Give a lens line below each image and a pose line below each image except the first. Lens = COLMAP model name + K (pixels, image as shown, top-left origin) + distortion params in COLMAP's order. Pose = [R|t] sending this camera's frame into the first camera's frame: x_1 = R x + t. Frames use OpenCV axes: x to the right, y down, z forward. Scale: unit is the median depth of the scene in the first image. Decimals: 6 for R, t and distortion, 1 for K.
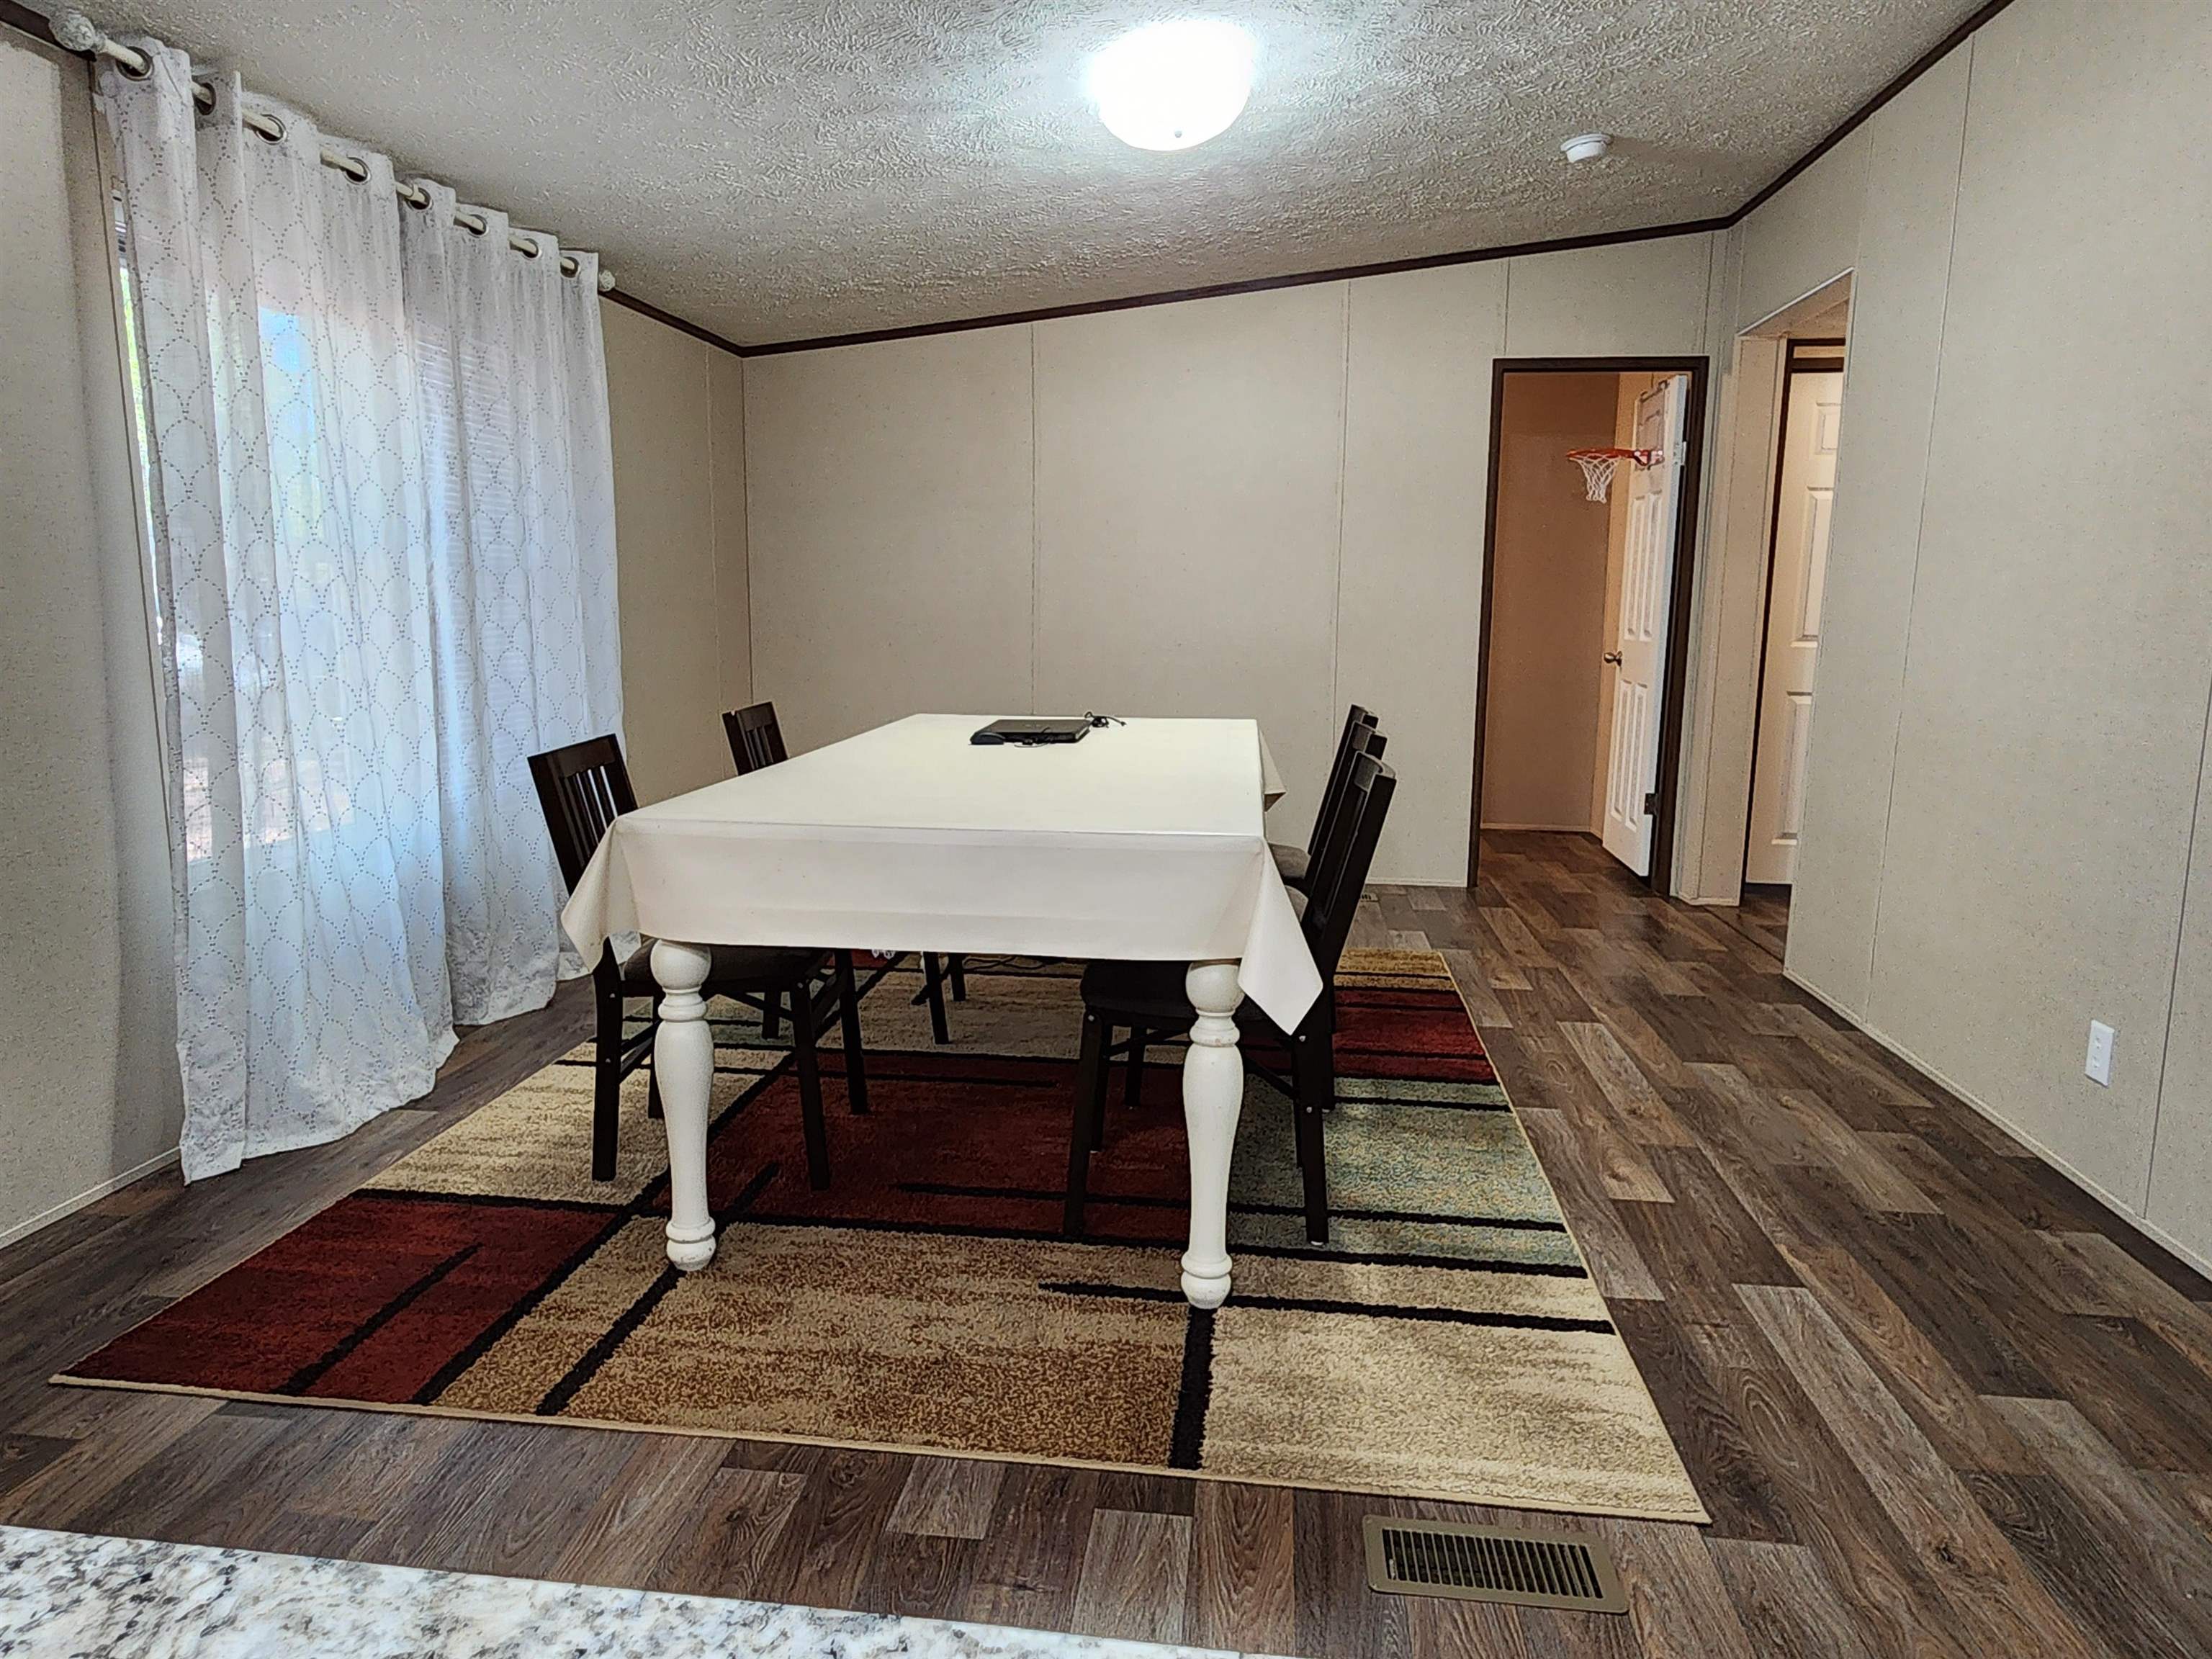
lens RADIAL K [[1401.3, 0, 1099.9], [0, 1401.3, 836.7], [0, 0, 1]] dist [0.011945, -0.000818]
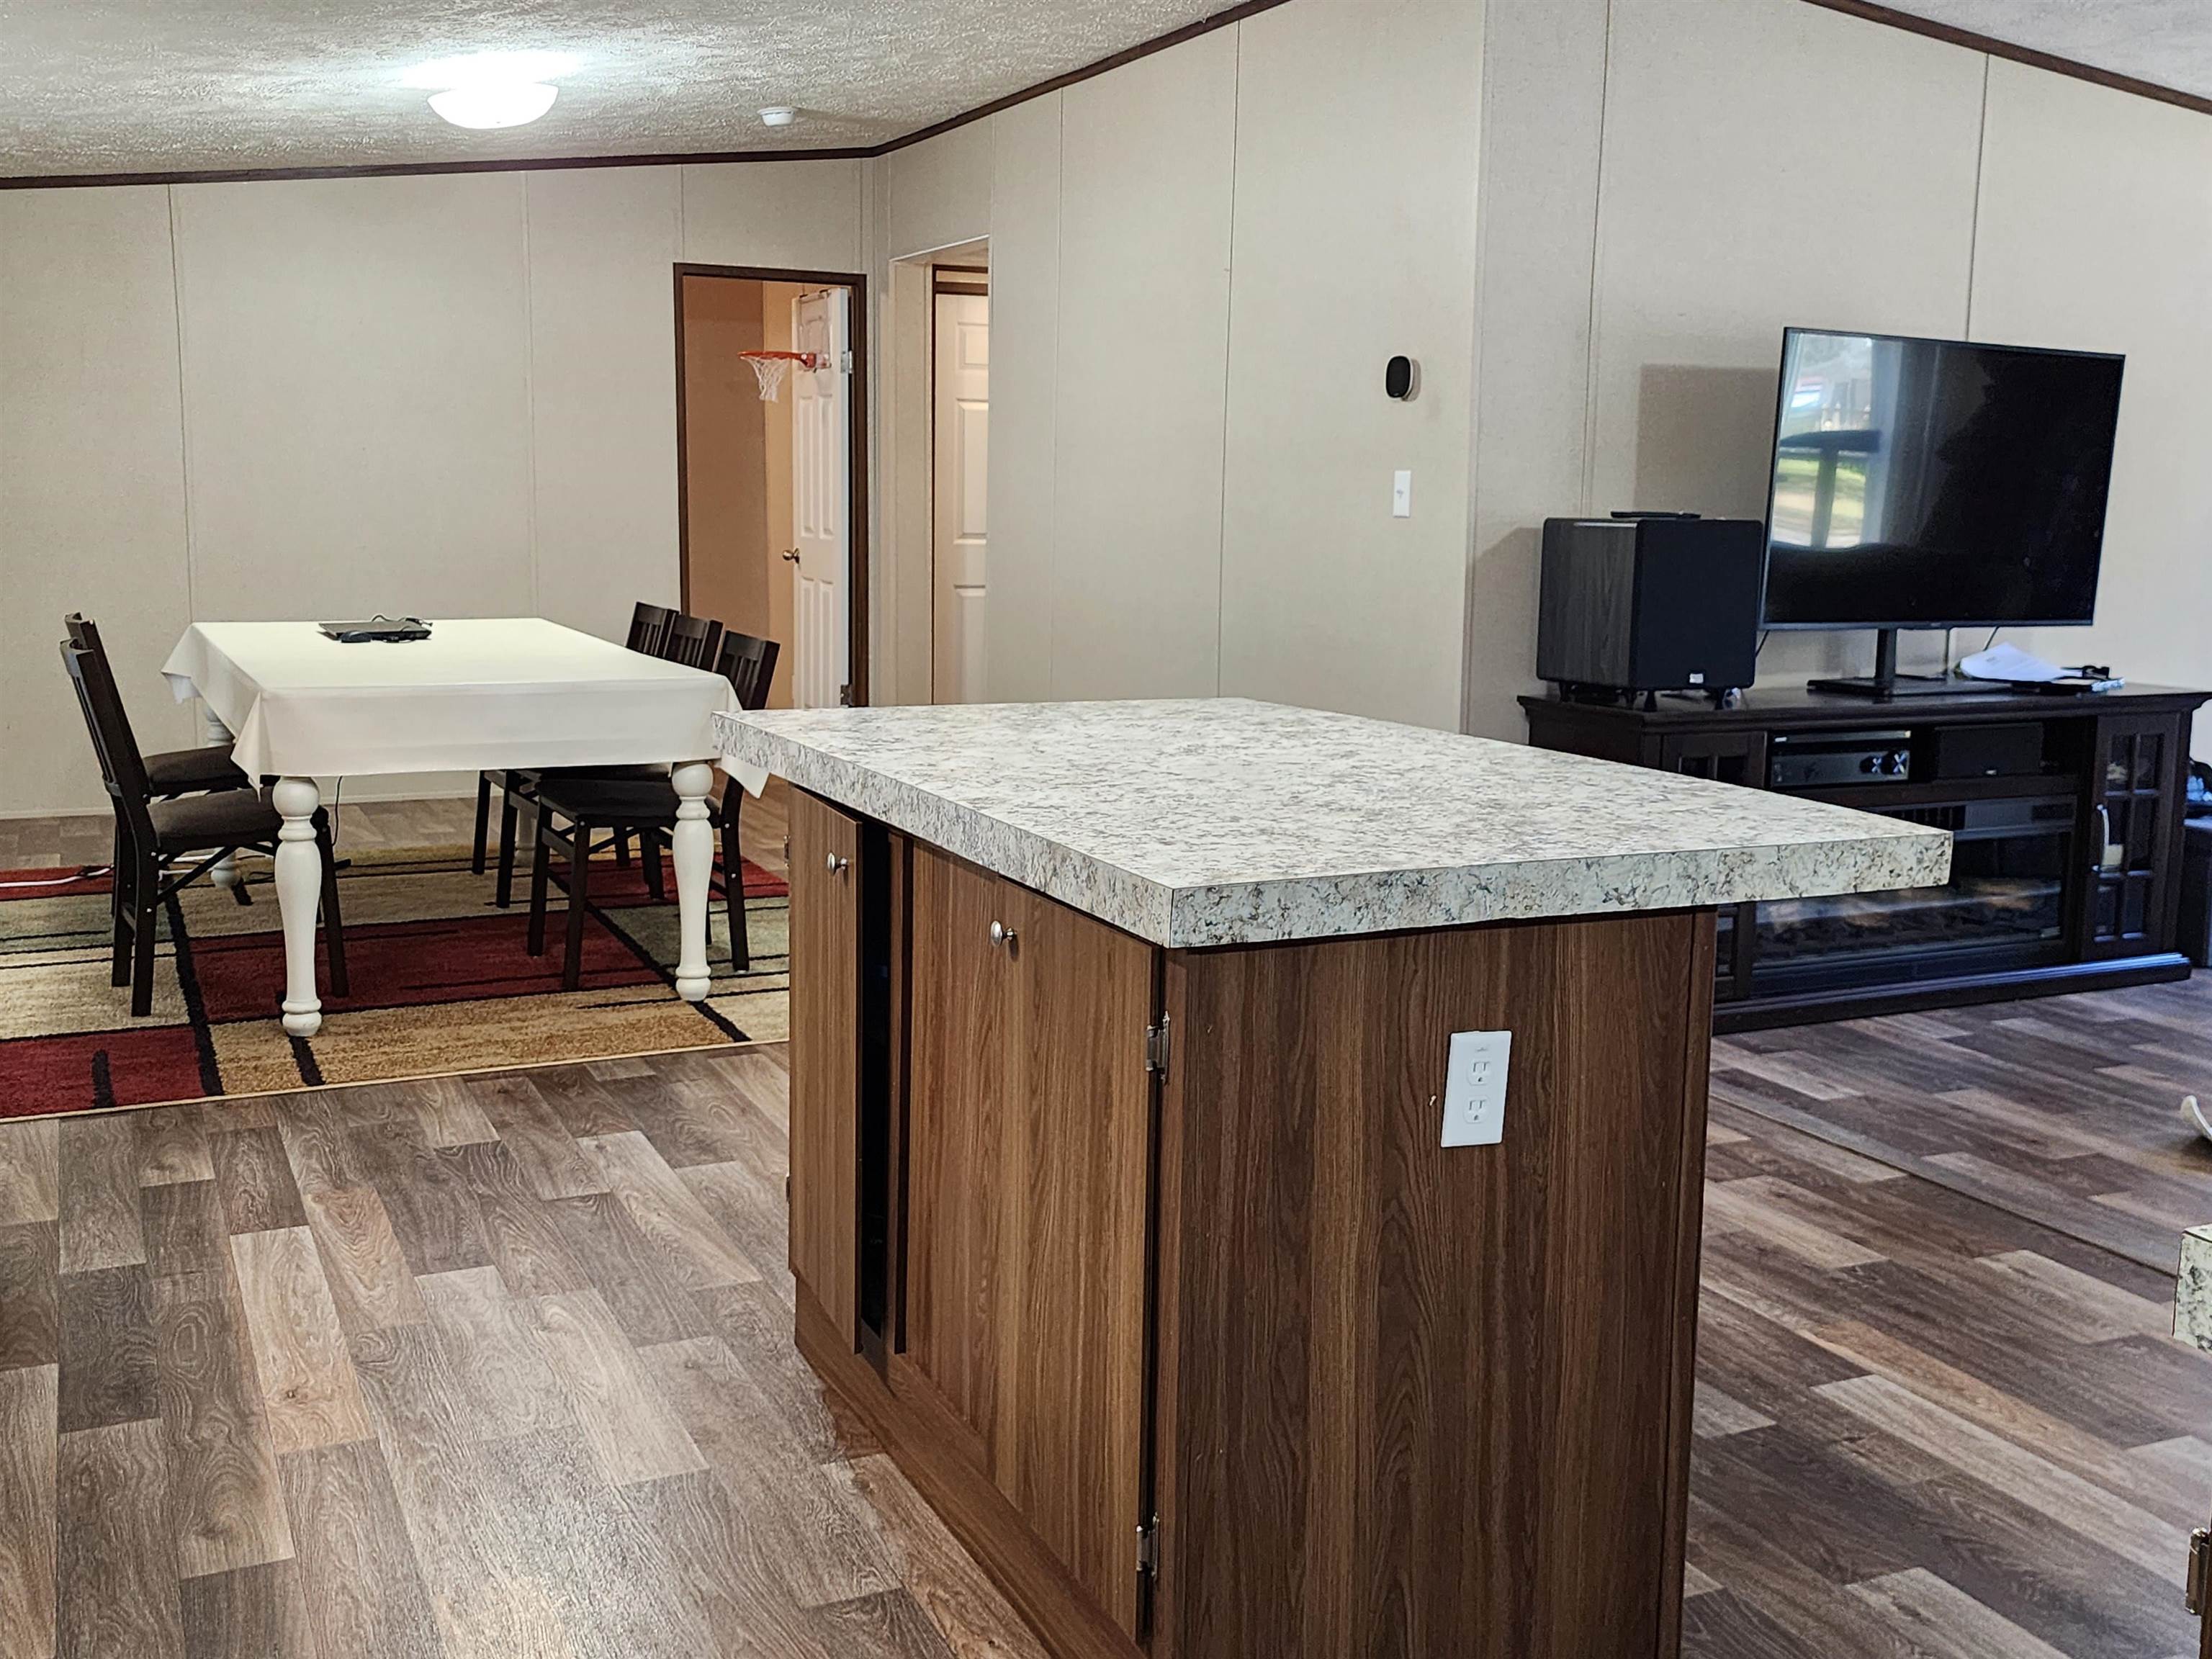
lens RADIAL K [[2221.3, 0, 1112.5], [0, 2221.3, 821.7], [0, 0, 1]] dist [0.100270, -0.242011]
pose [[0.845905, -0.075135, 0.528015, -0.551315], [0.078487, 0.996785, 0.016098, 0.101621], [-0.527527, 0.027825, 0.849082, -0.871185]]
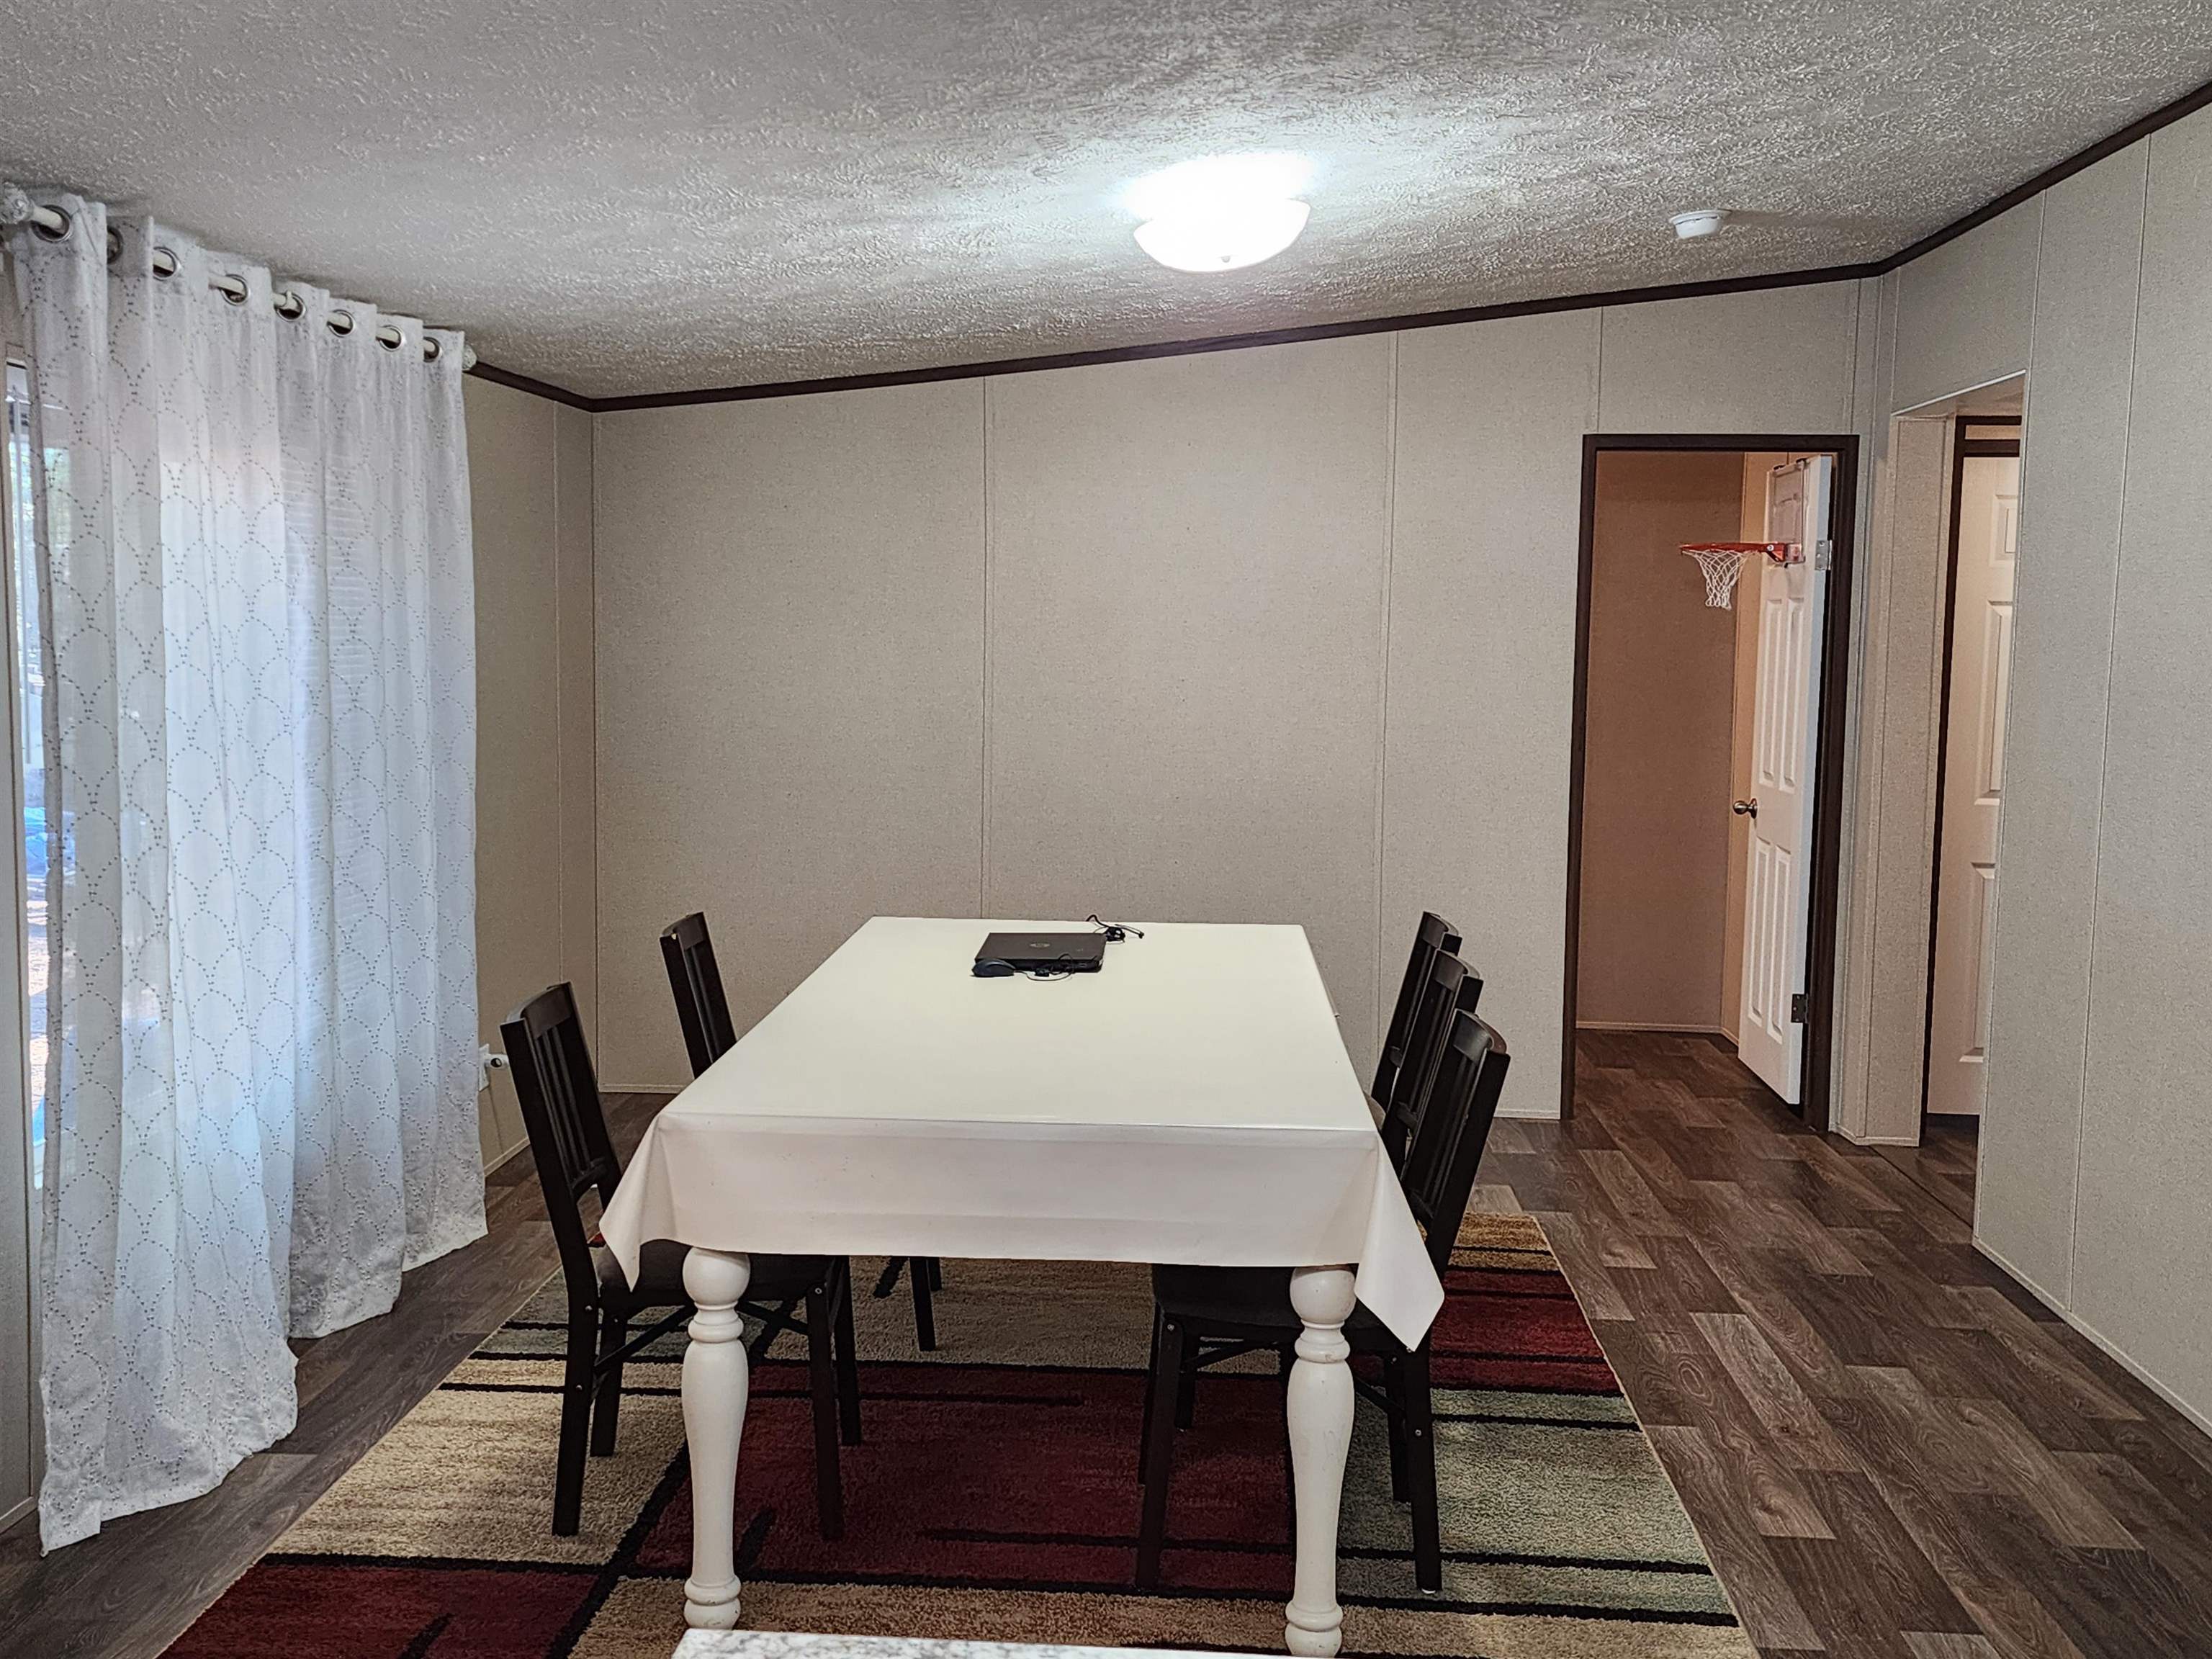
lens RADIAL K [[2198.6, 0, 1102.8], [0, 2198.6, 824.5], [0, 0, 1]] dist [0.095593, -0.085058]
pose [[0.997820, 0.001588, 0.065975, -0.105166], [0.003165, 0.997409, -0.071870, -0.064162], [-0.065918, 0.071922, 0.995230, -0.295284]]
